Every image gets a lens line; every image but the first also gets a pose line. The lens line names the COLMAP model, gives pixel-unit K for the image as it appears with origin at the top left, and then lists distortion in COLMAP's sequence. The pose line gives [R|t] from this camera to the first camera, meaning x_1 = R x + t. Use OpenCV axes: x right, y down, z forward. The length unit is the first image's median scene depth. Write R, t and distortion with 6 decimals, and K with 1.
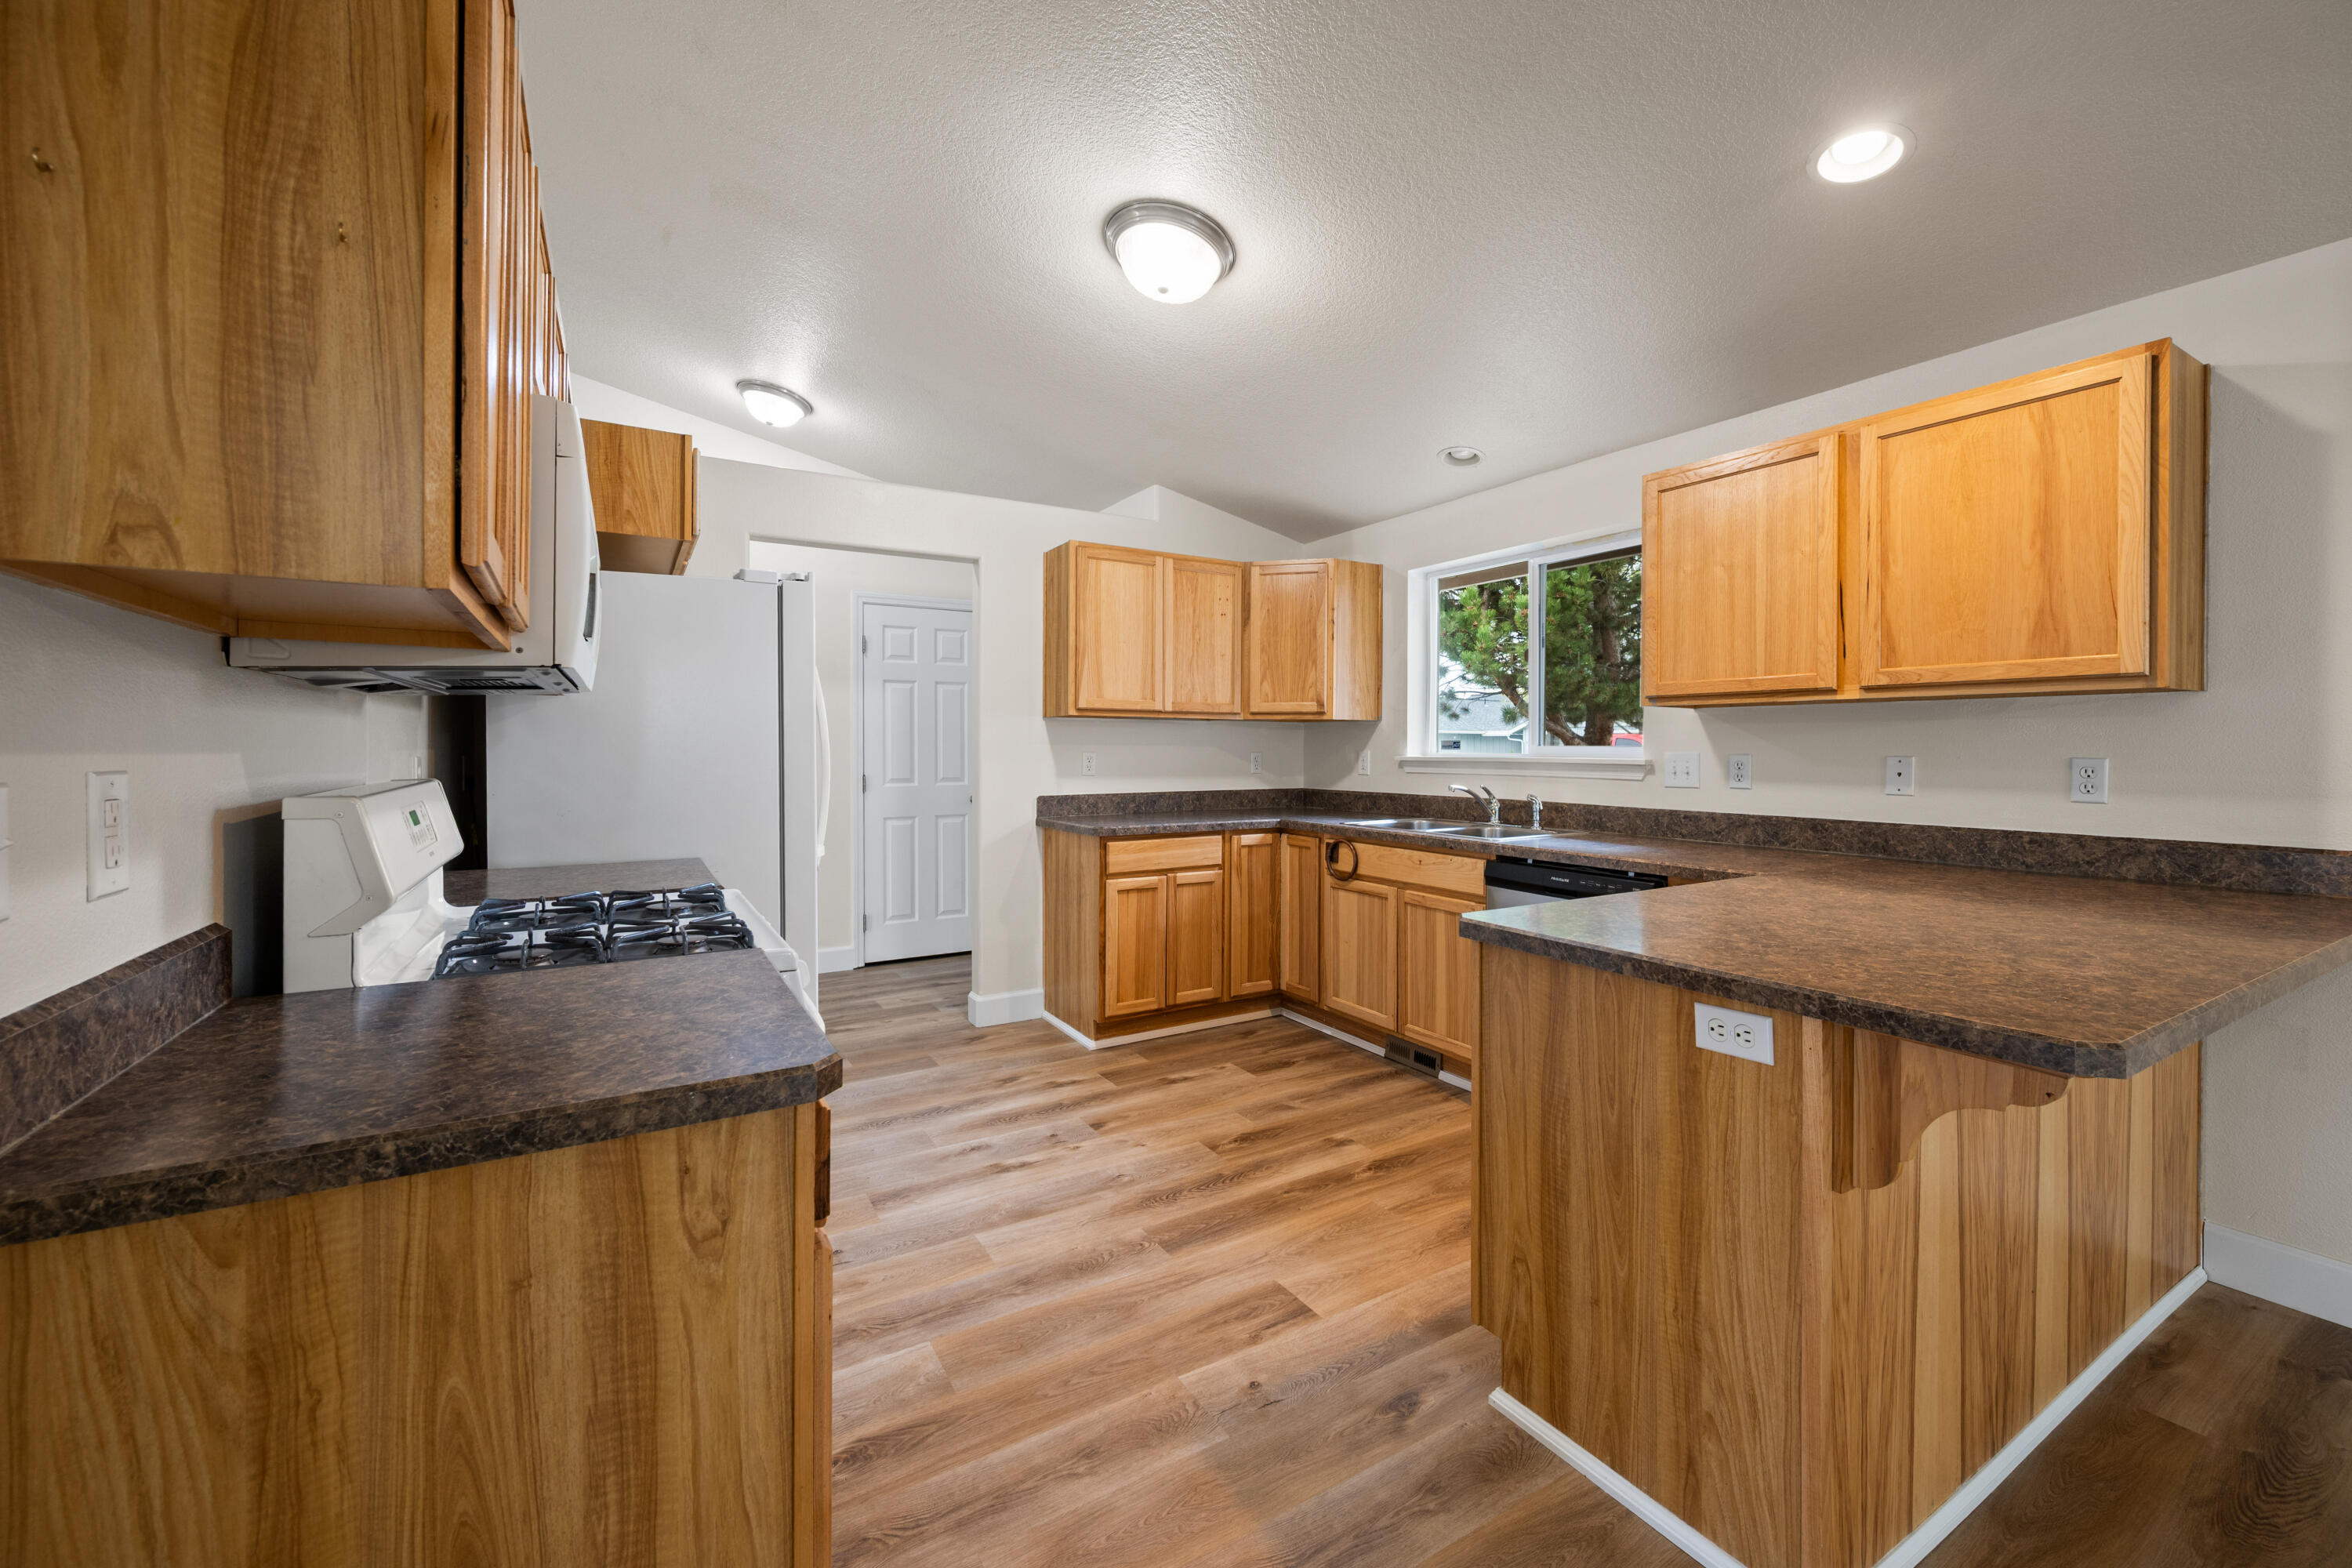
lens RADIAL K [[935.9, 0, 1183.2], [0, 935.9, 750.9], [0, 0, 1]] dist [0.000437, -0.000025]
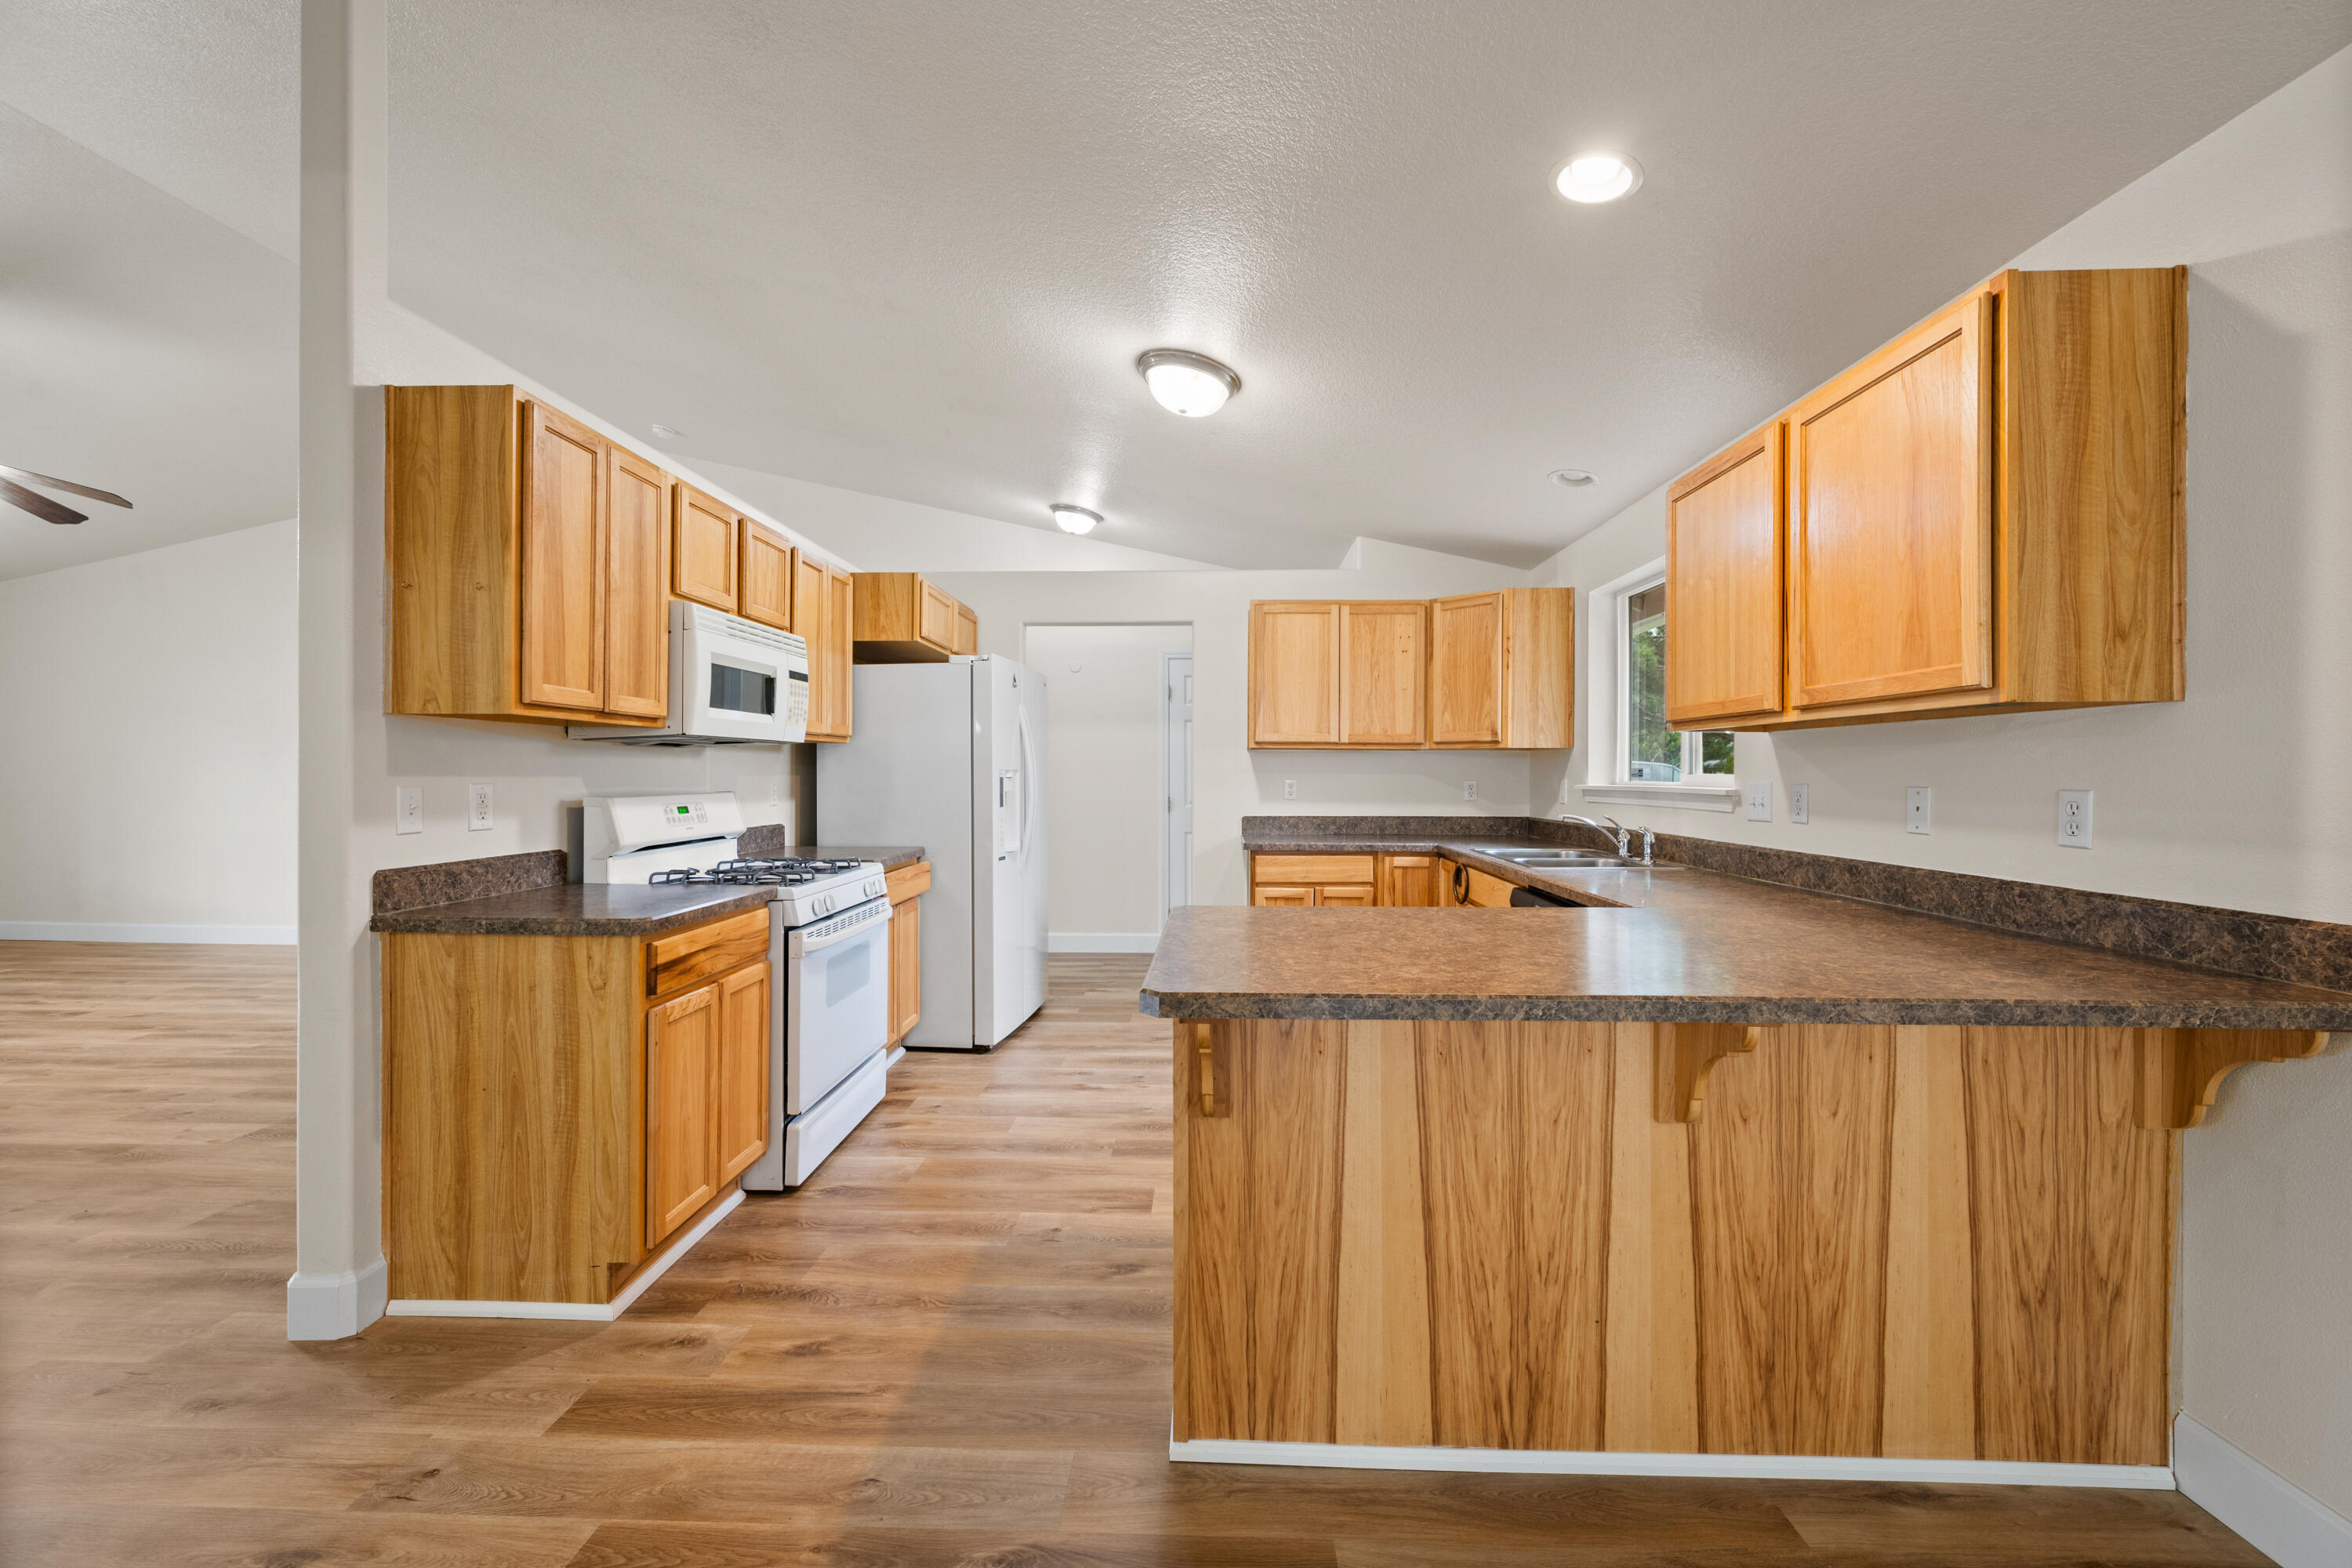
lens RADIAL K [[930.1, 0, 1186.3], [0, 930.1, 776.4], [0, 0, 1]] dist [0.000407, -0.000257]
pose [[0.839068, 0.001814, -0.544024, 0.587159], [-0.003322, 0.999993, -0.001788, 0.000283], [0.544017, 0.003308, 0.839068, -0.038264]]
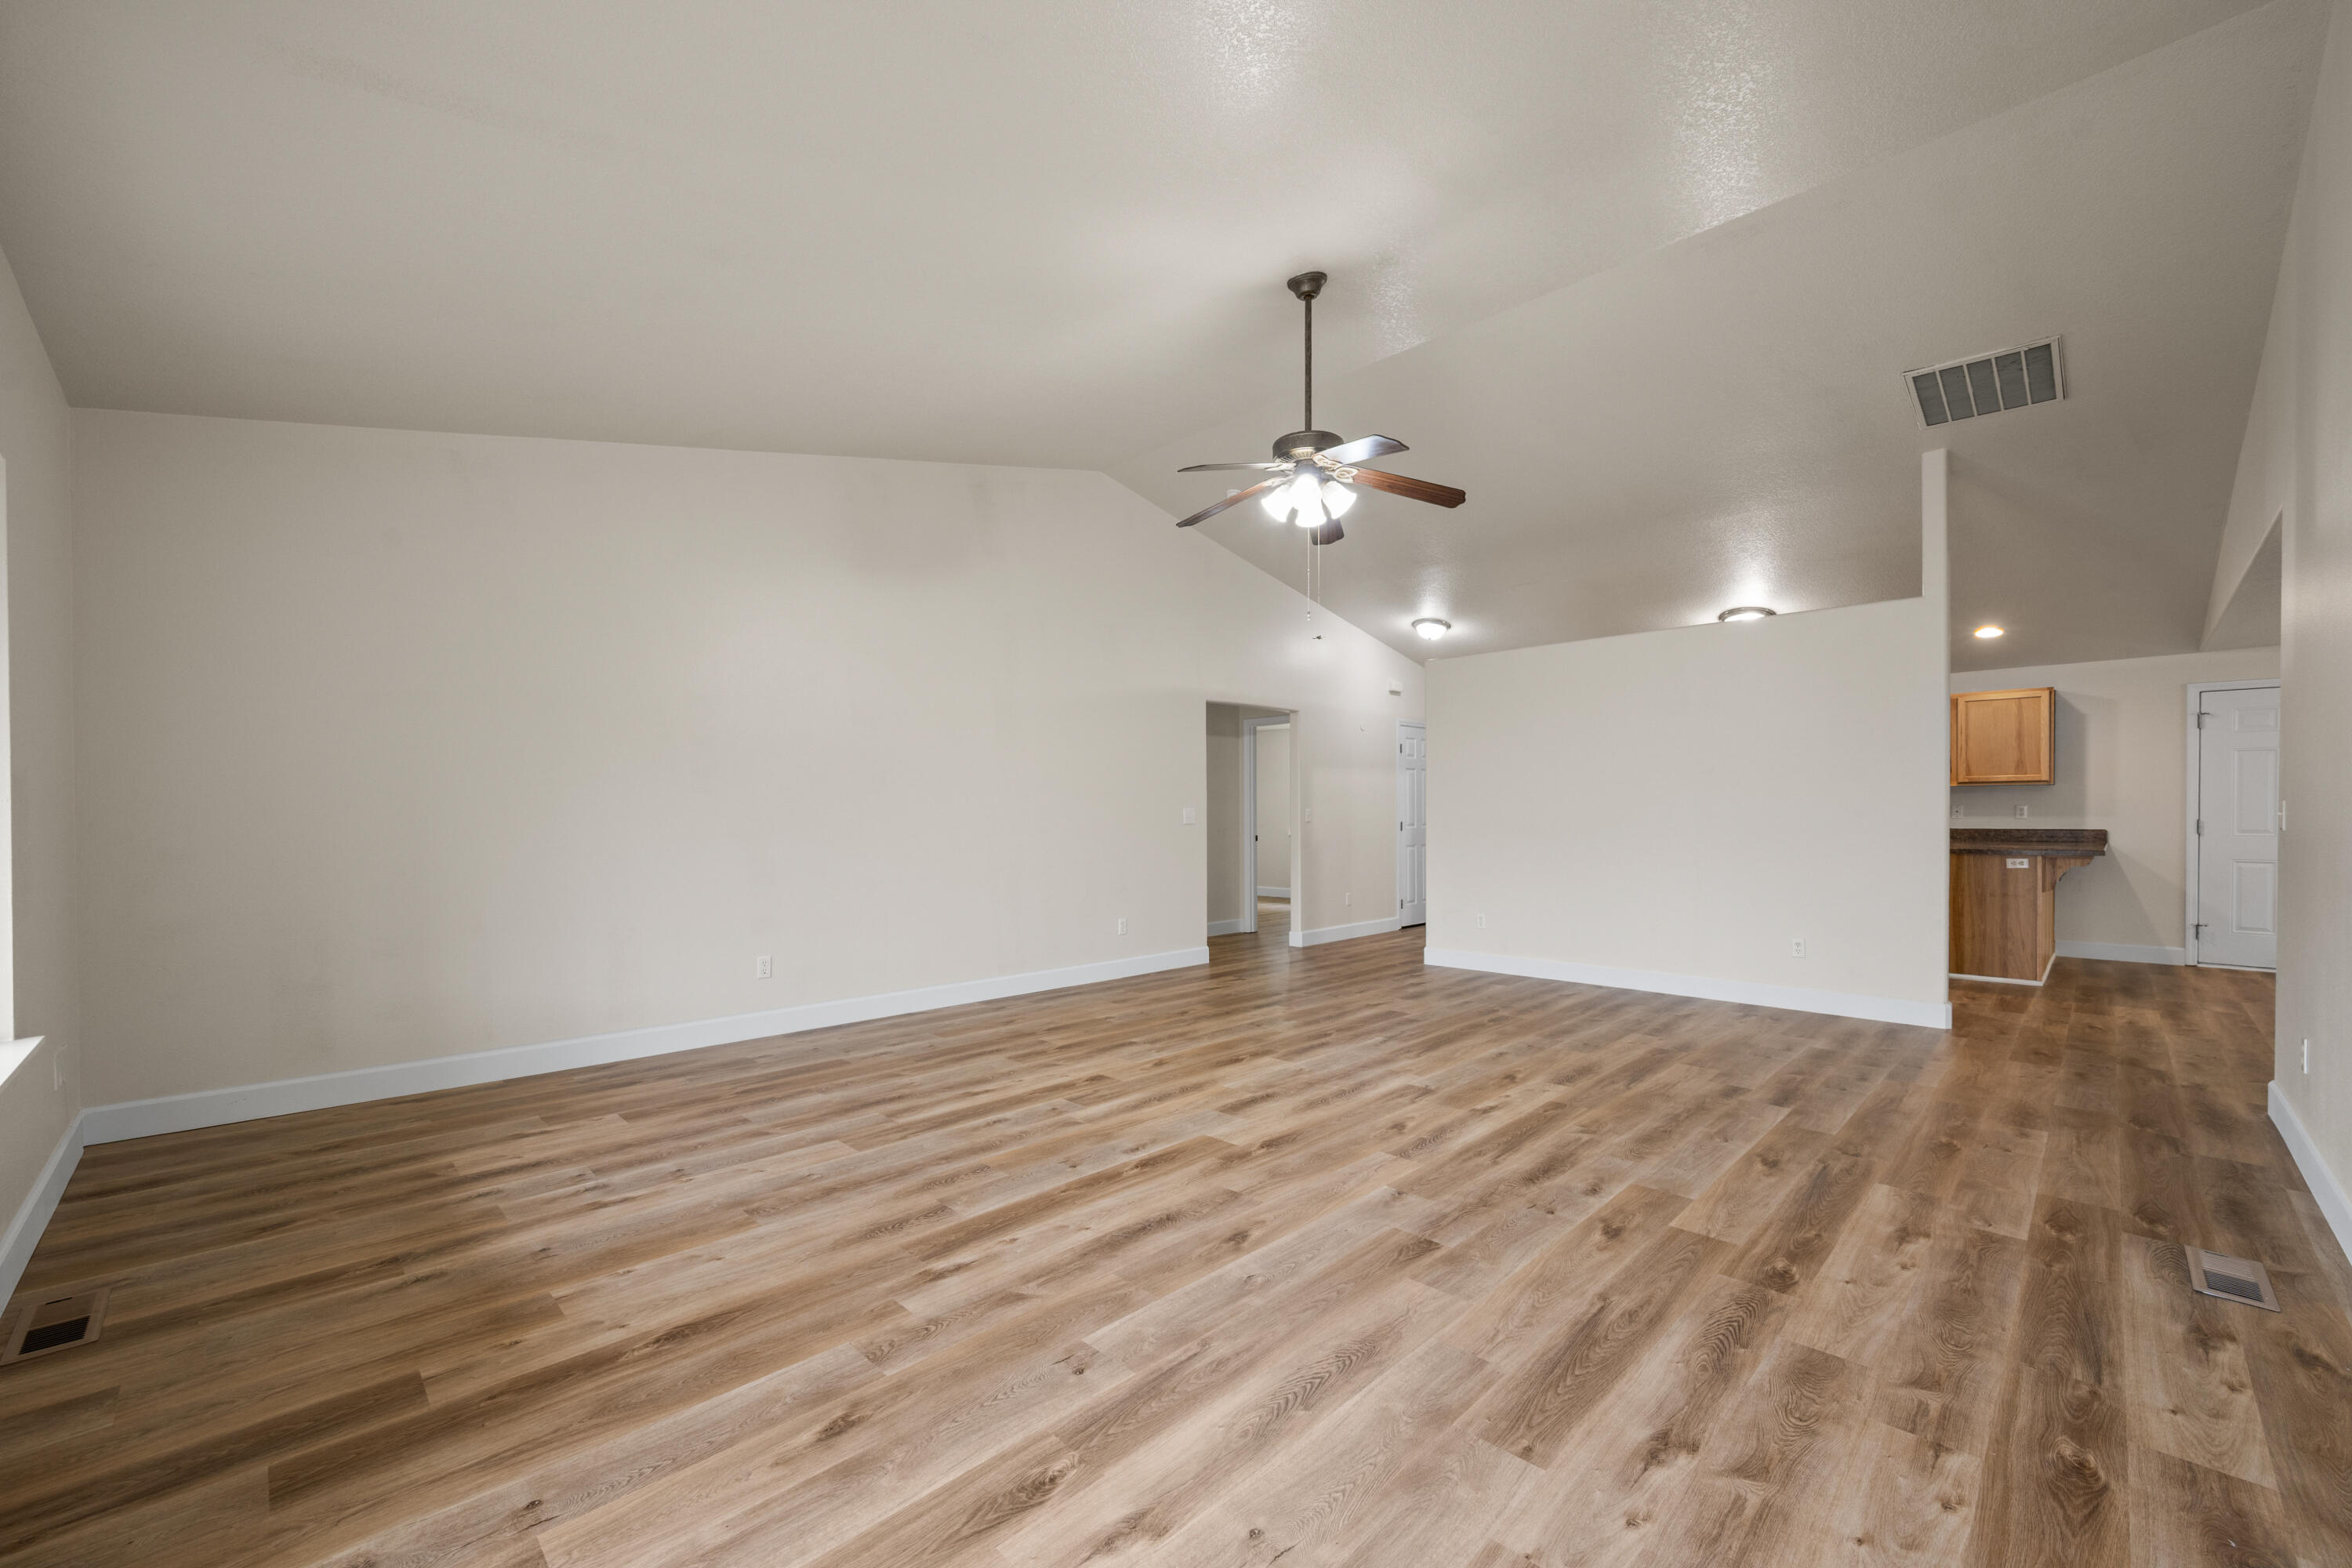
lens RADIAL K [[945.2, 0, 1182.2], [0, 945.2, 813.9], [0, 0, 1]] dist [0.001817, 0.000059]
pose [[0.968098, -0.007318, 0.250465, -2.003971], [0.008571, 0.999956, -0.003912, 0.022031], [-0.250426, 0.005934, 0.968118, -1.083888]]
